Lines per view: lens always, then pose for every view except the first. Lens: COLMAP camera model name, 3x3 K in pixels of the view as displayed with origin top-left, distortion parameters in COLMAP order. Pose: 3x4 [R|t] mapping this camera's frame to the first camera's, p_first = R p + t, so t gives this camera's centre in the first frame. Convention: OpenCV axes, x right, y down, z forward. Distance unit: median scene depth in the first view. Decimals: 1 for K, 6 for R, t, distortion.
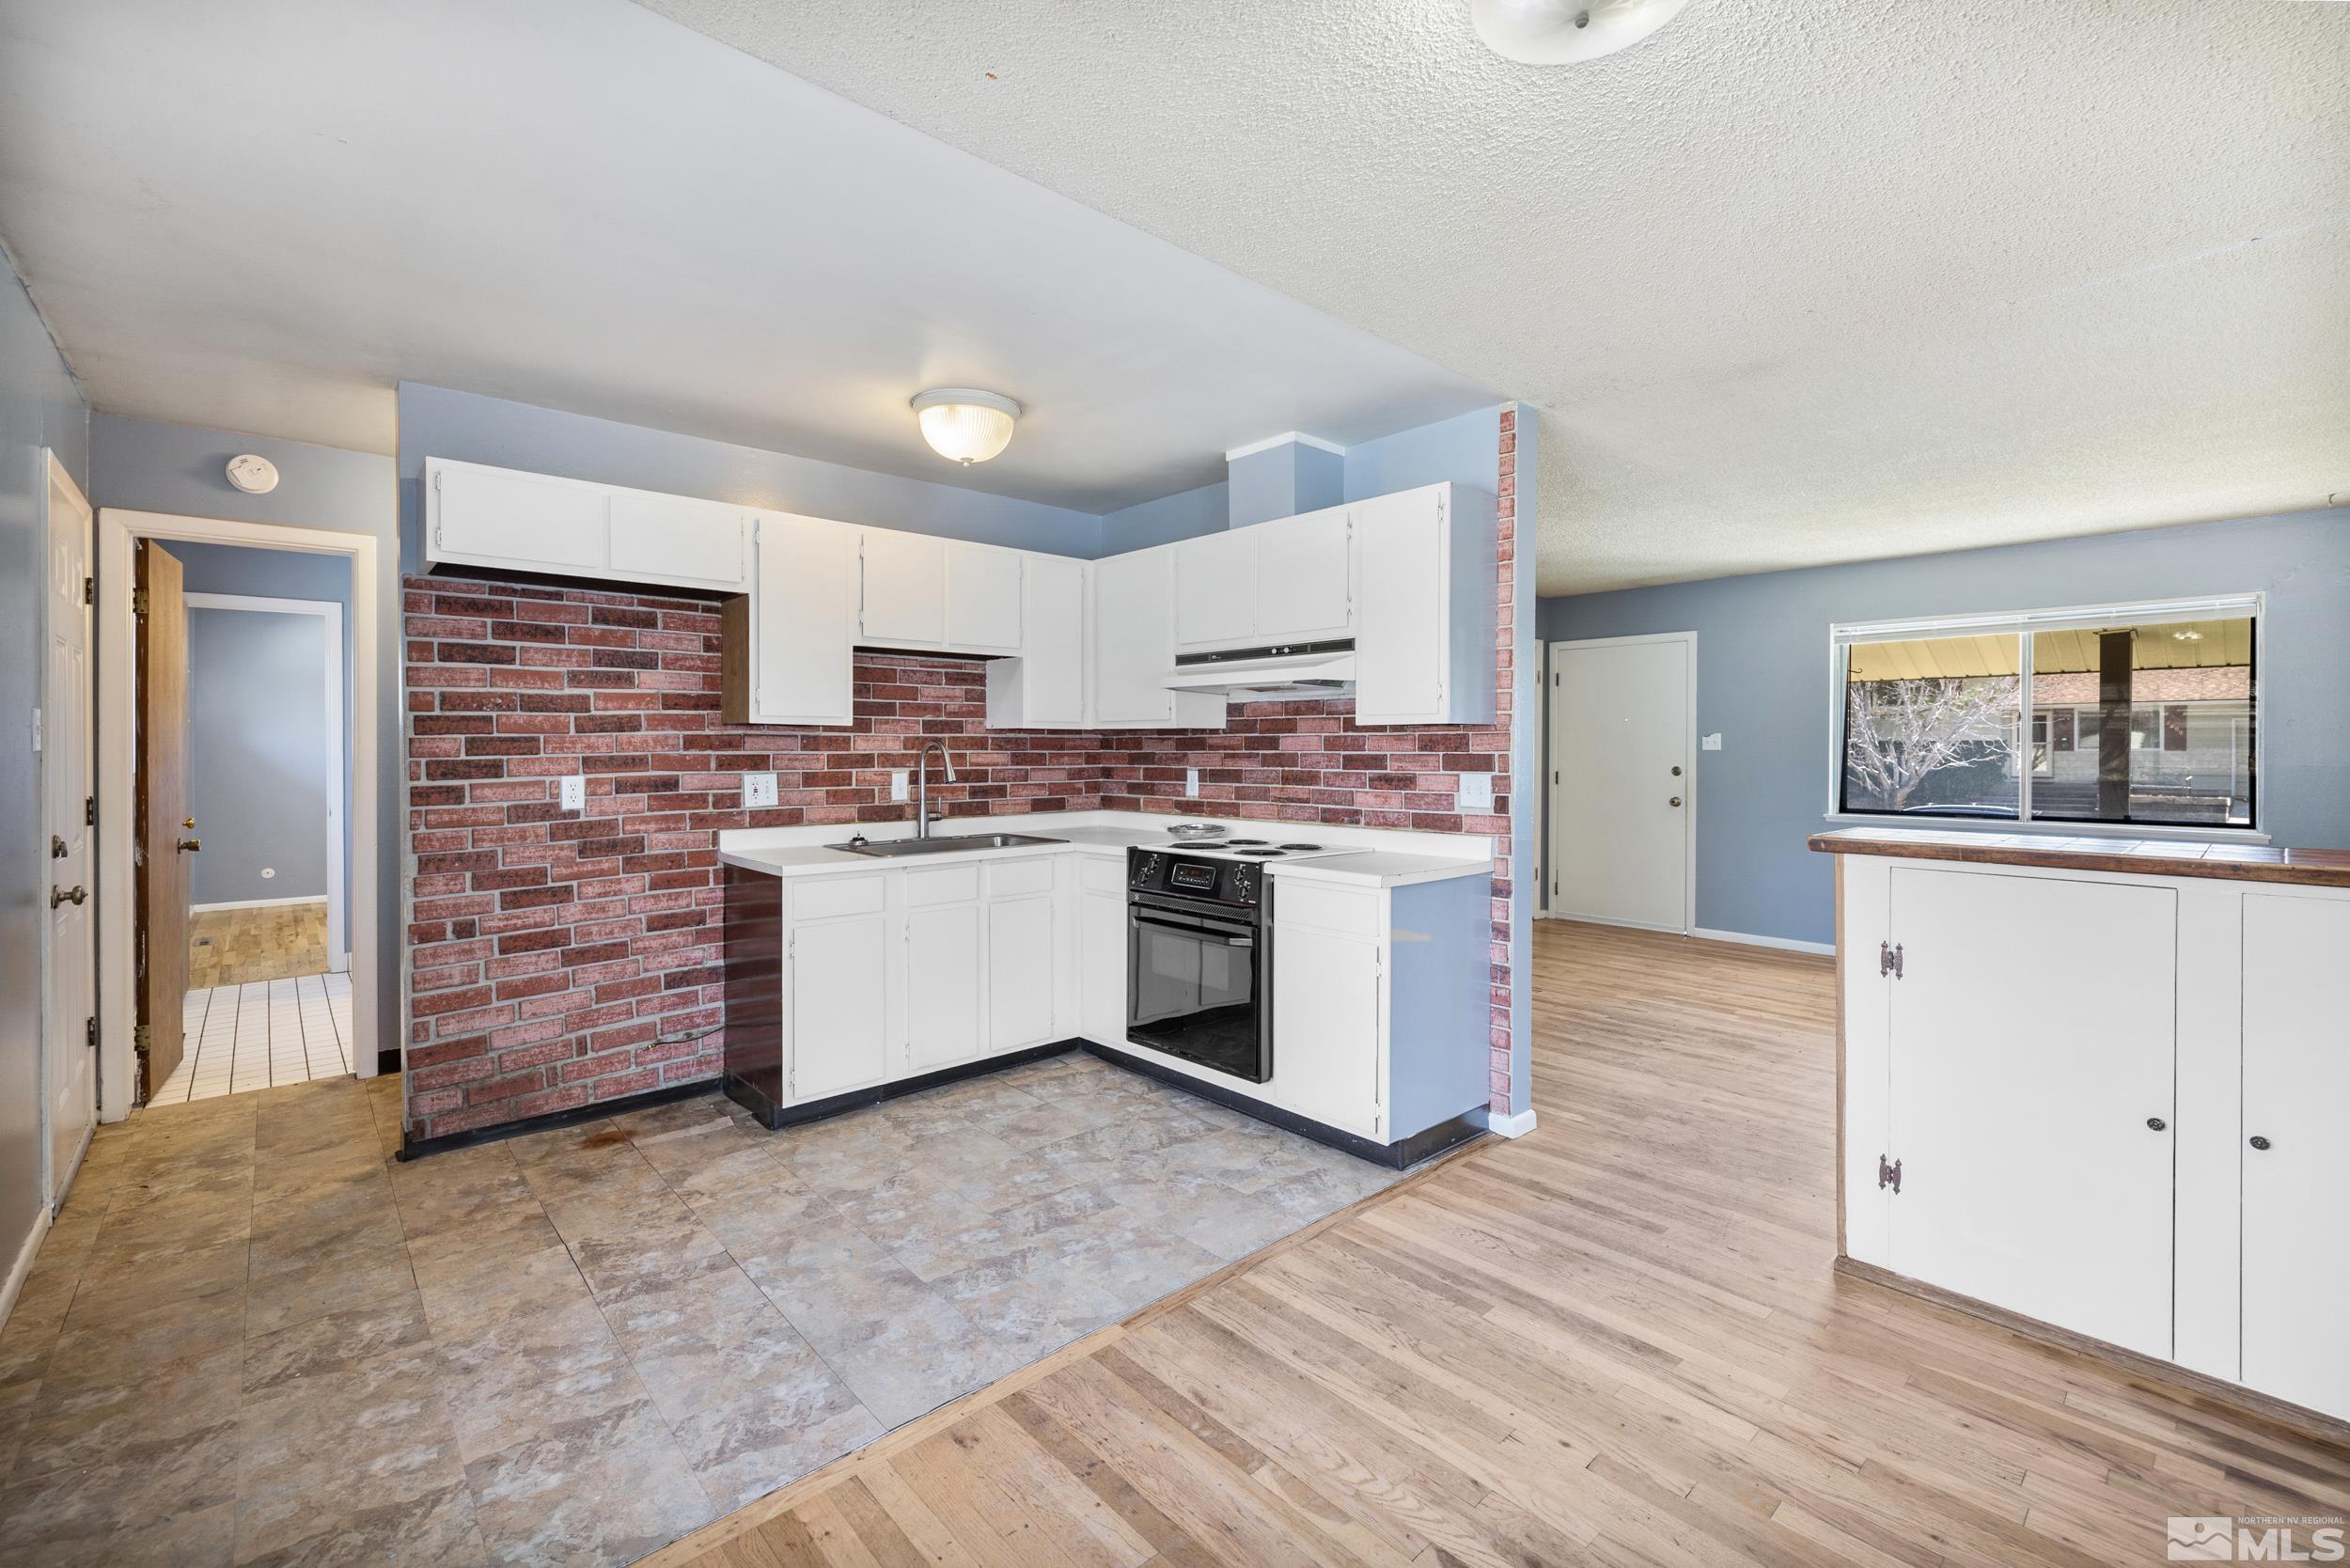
lens RADIAL K [[1003.7, 0, 1137.0], [0, 1003.7, 752.0], [0, 0, 1]] dist [0.003109, 0.000006]
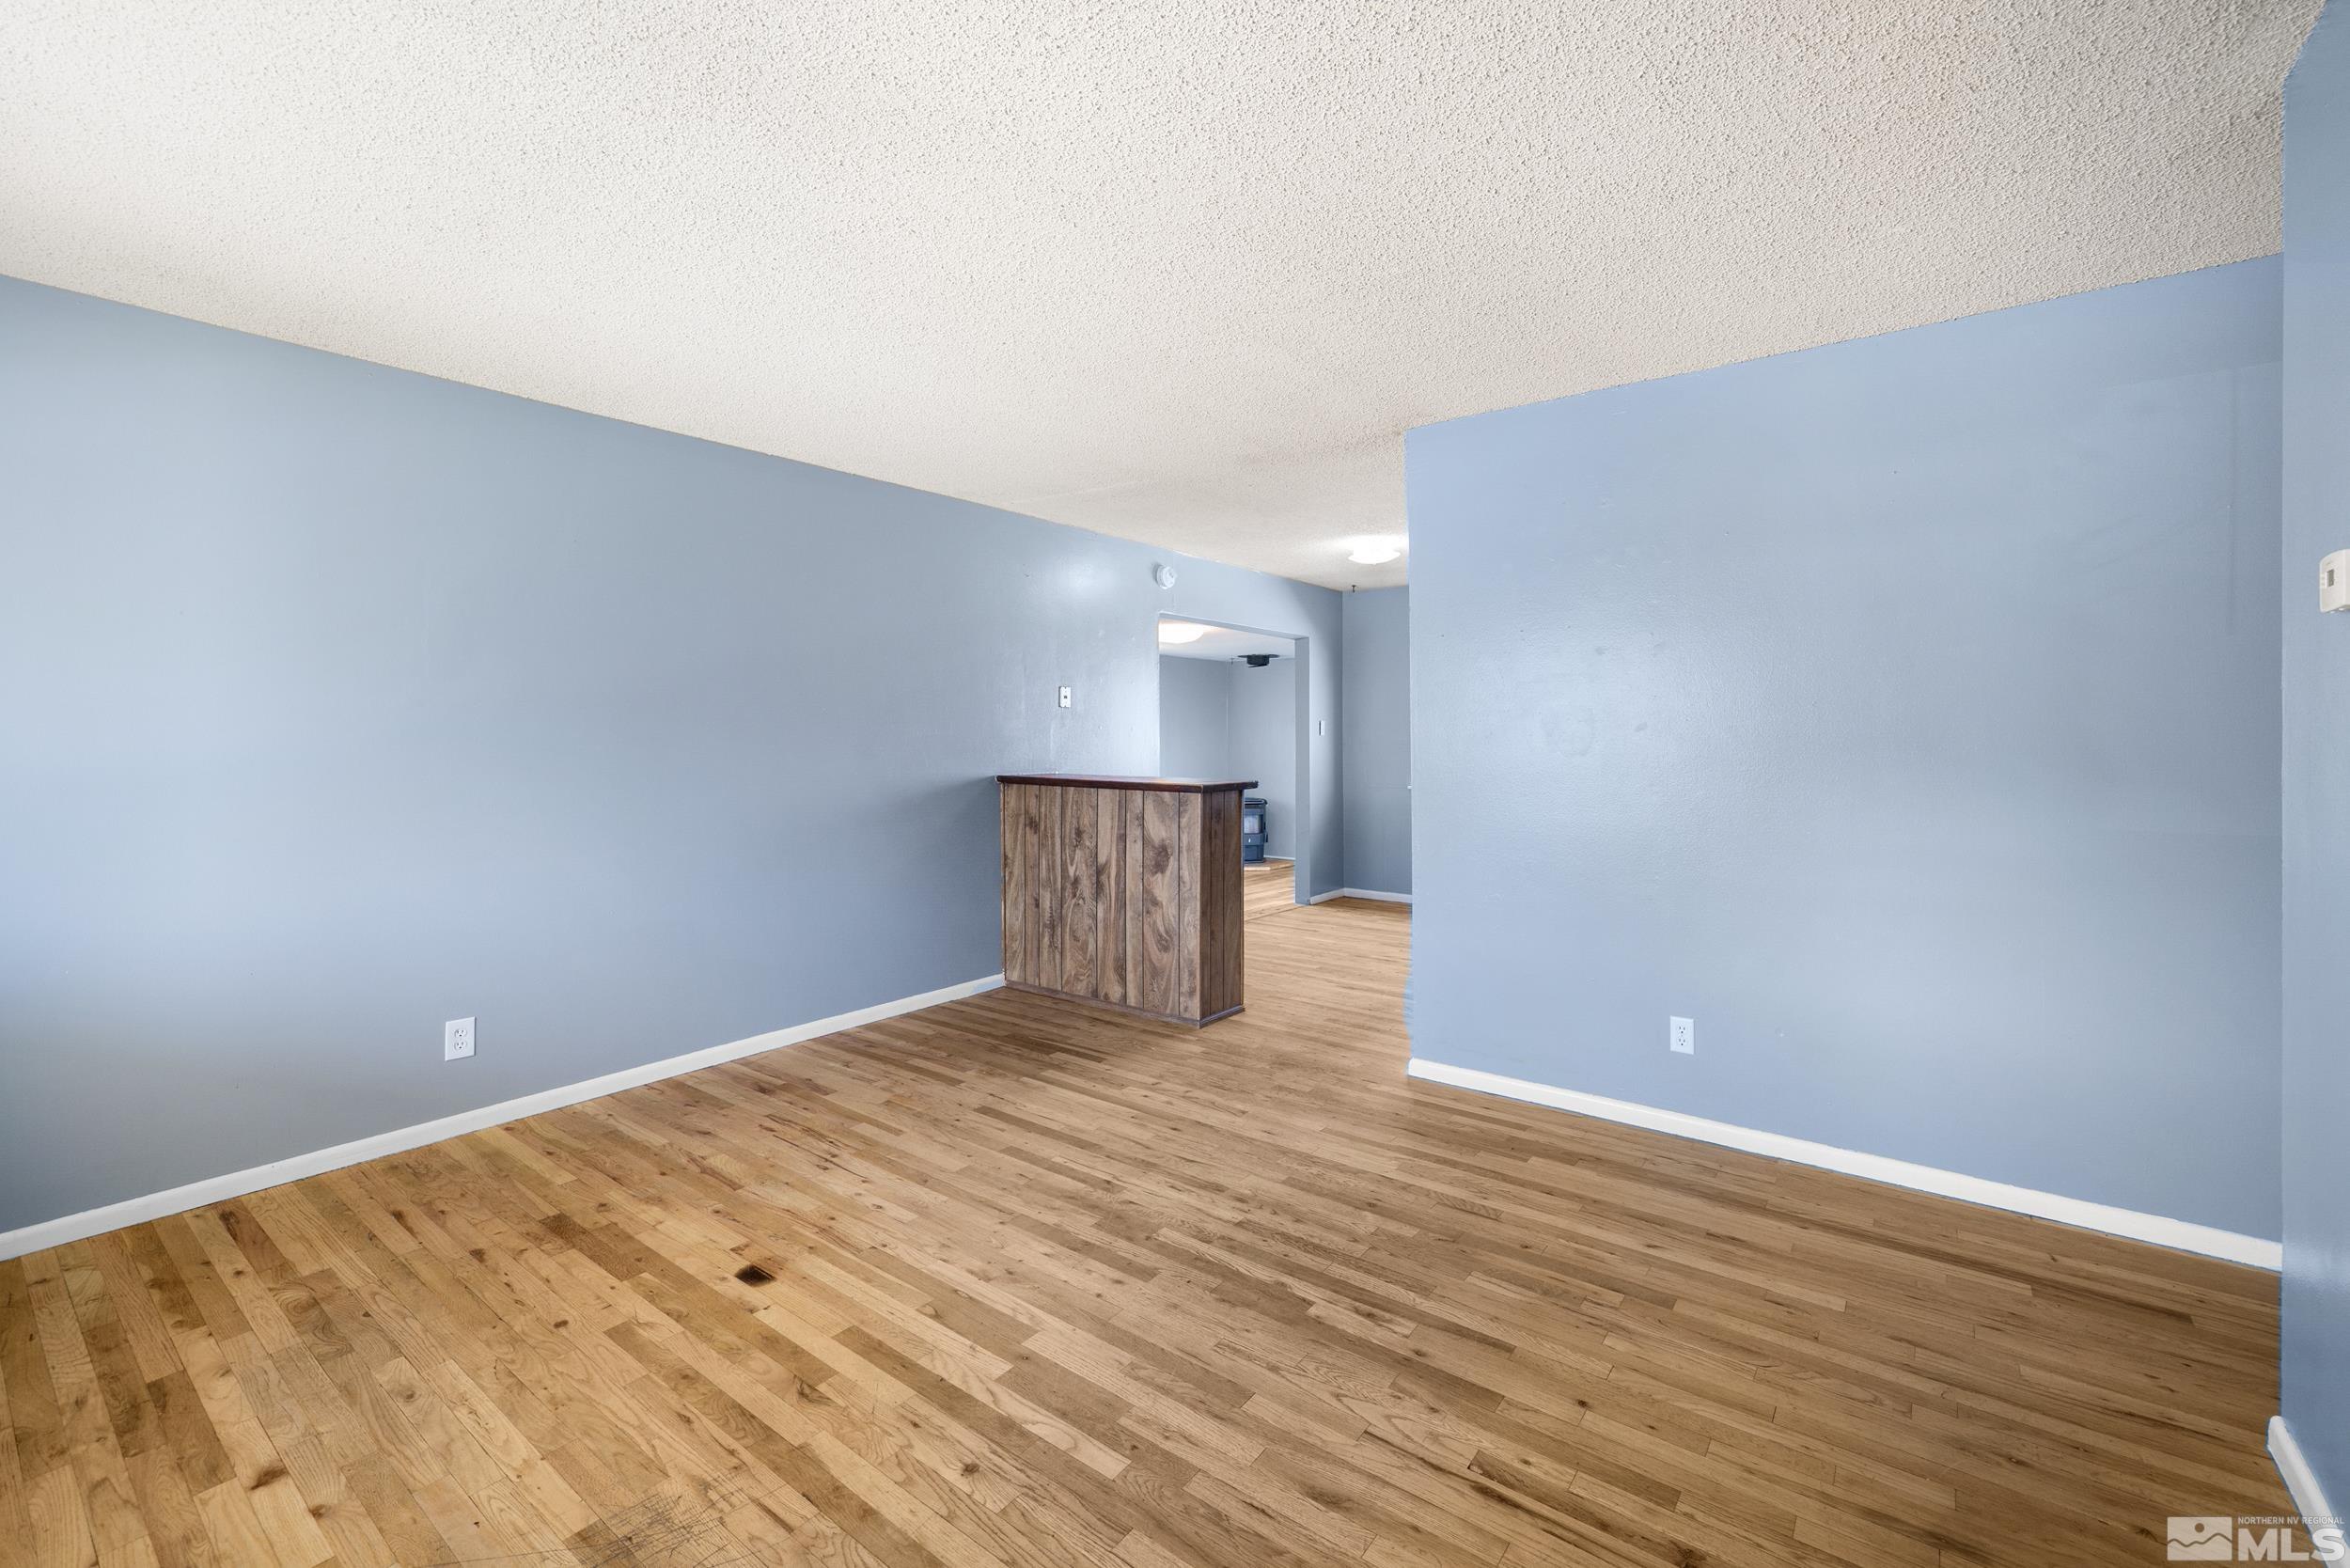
lens RADIAL K [[990.2, 0, 1173.5], [0, 990.2, 736.1], [0, 0, 1]] dist [0.003474, 0.000251]
pose [[-0.976301, 0.000487, -0.216415, 0.769388], [-0.000533, 0.999989, 0.004657, -0.004732], [0.216415, 0.004662, -0.976290, 1.746093]]
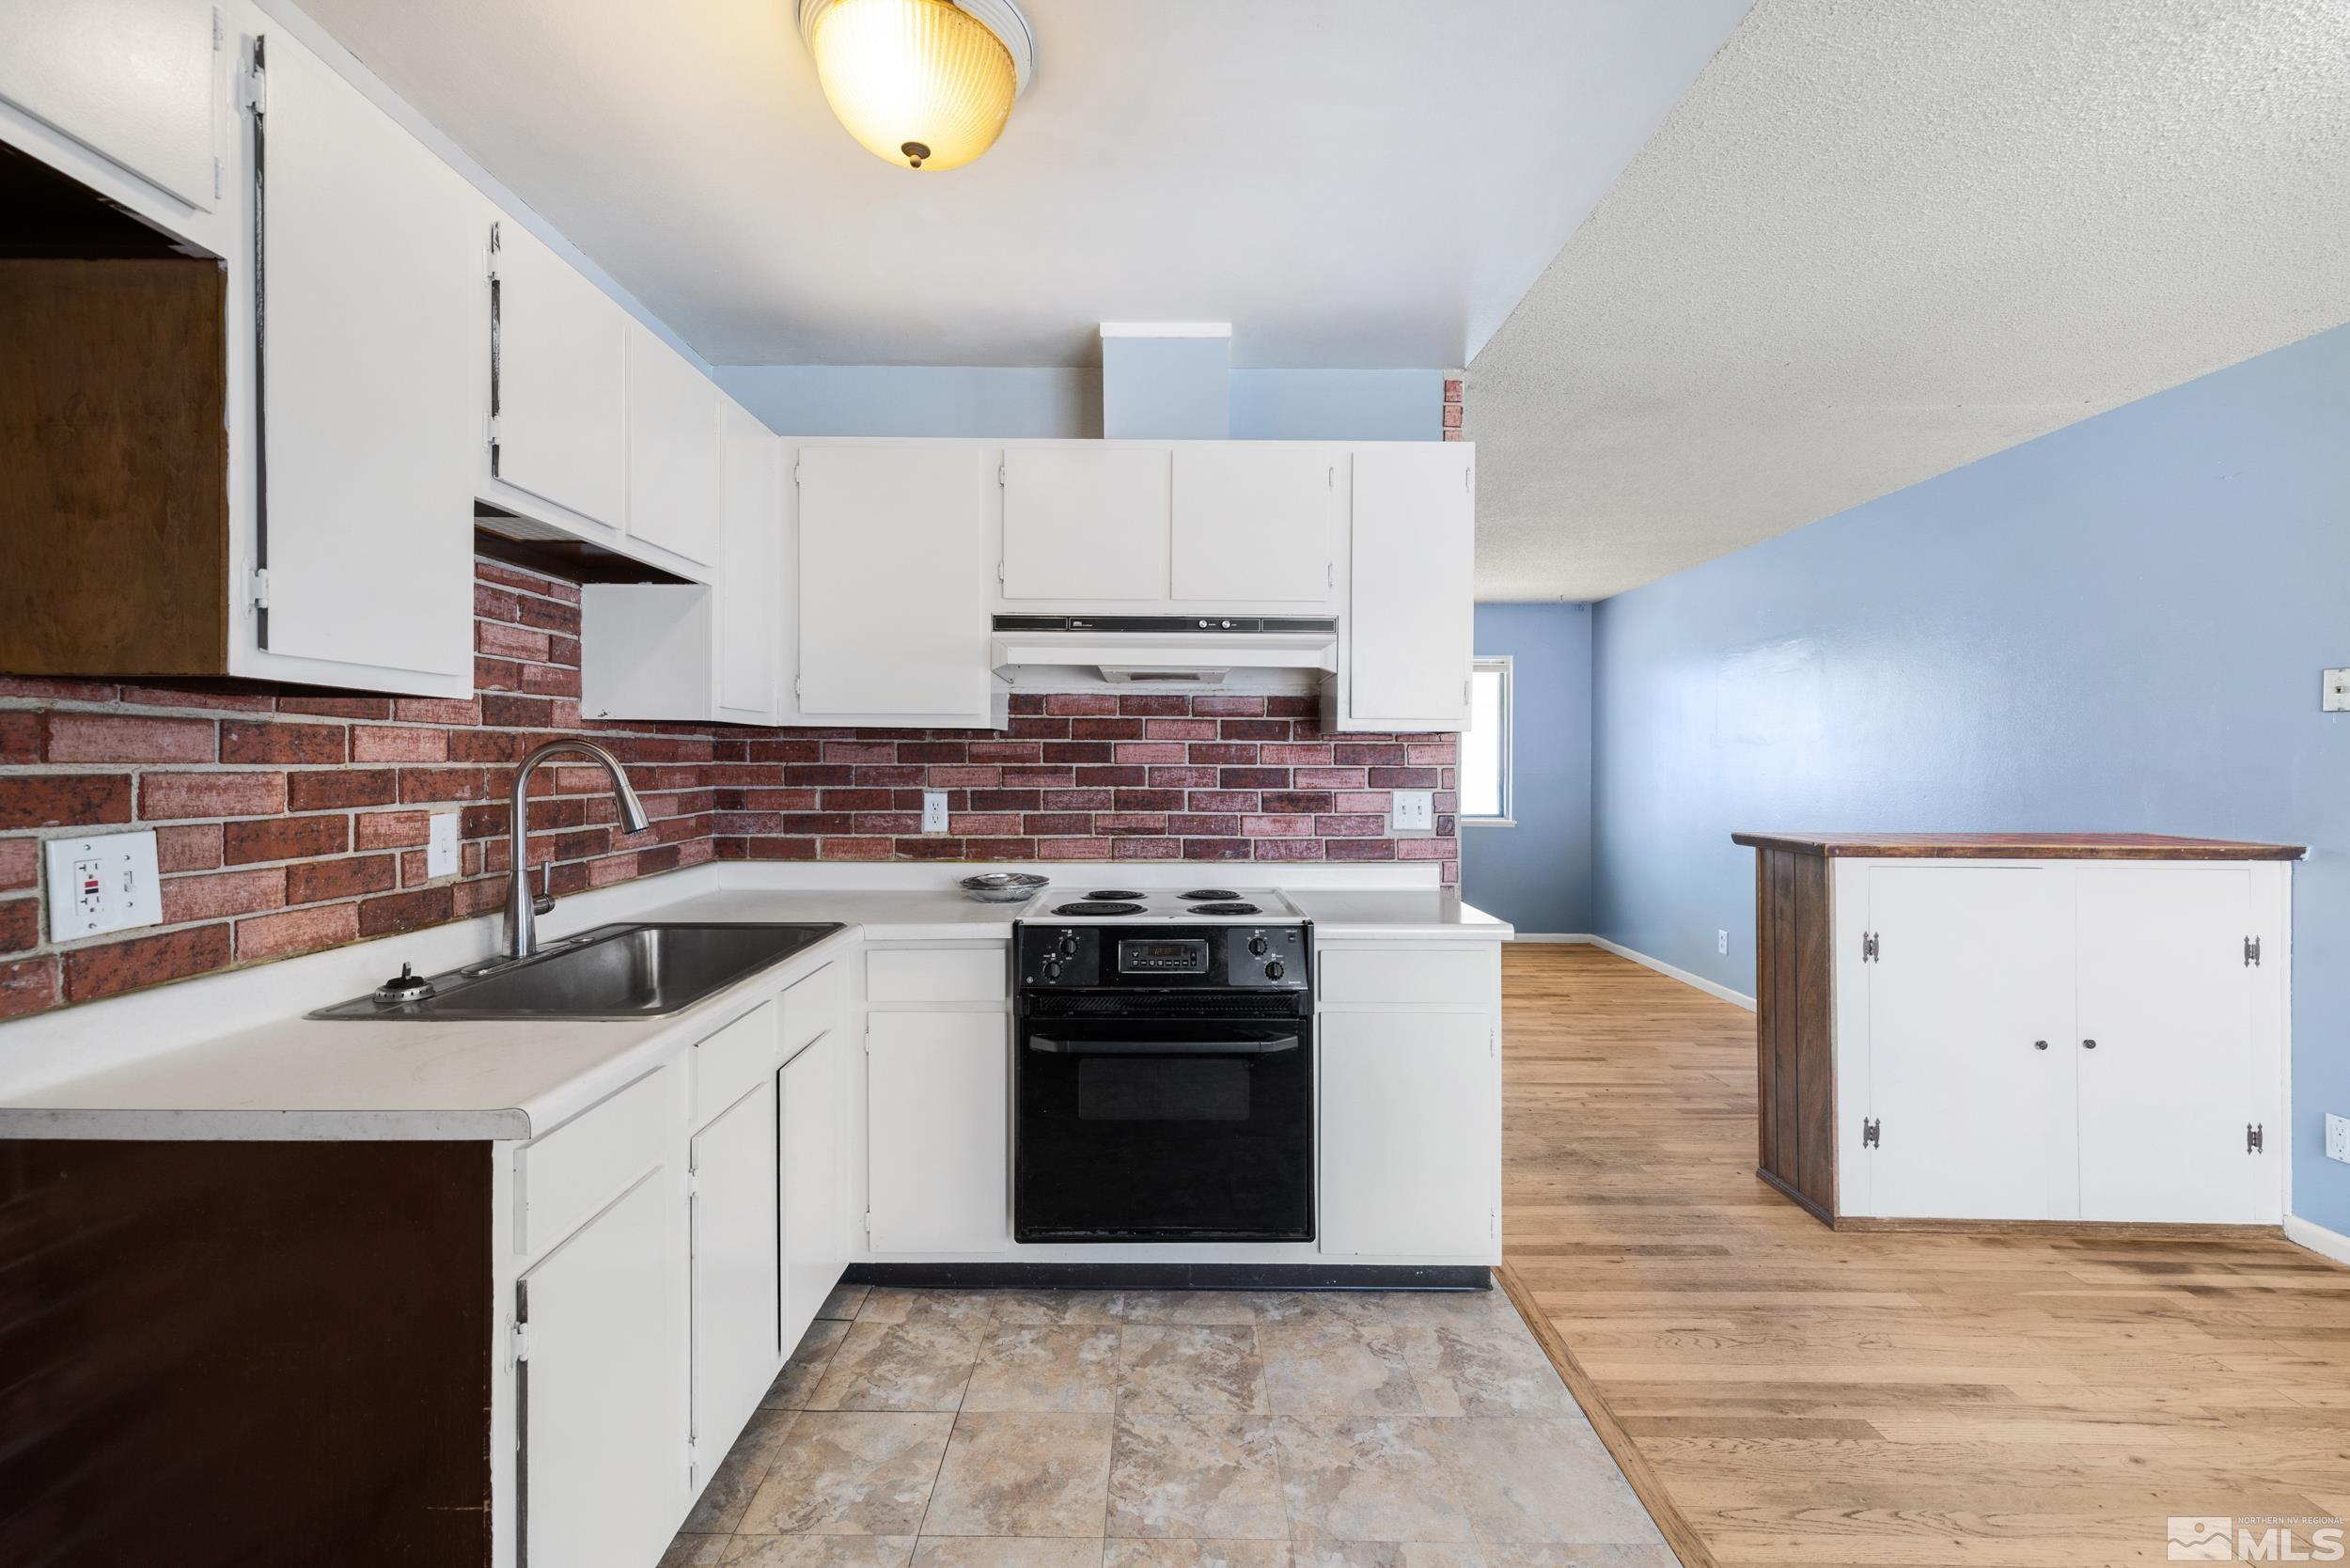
lens RADIAL K [[1001.0, 0, 1152.8], [0, 1001.0, 766.5], [0, 0, 1]] dist [0.007230, 0.000653]
pose [[0.655318, -0.002327, 0.755349, -0.403101], [-0.001400, 0.999990, 0.004295, -0.002240], [-0.755352, -0.003872, 0.655308, 0.531043]]
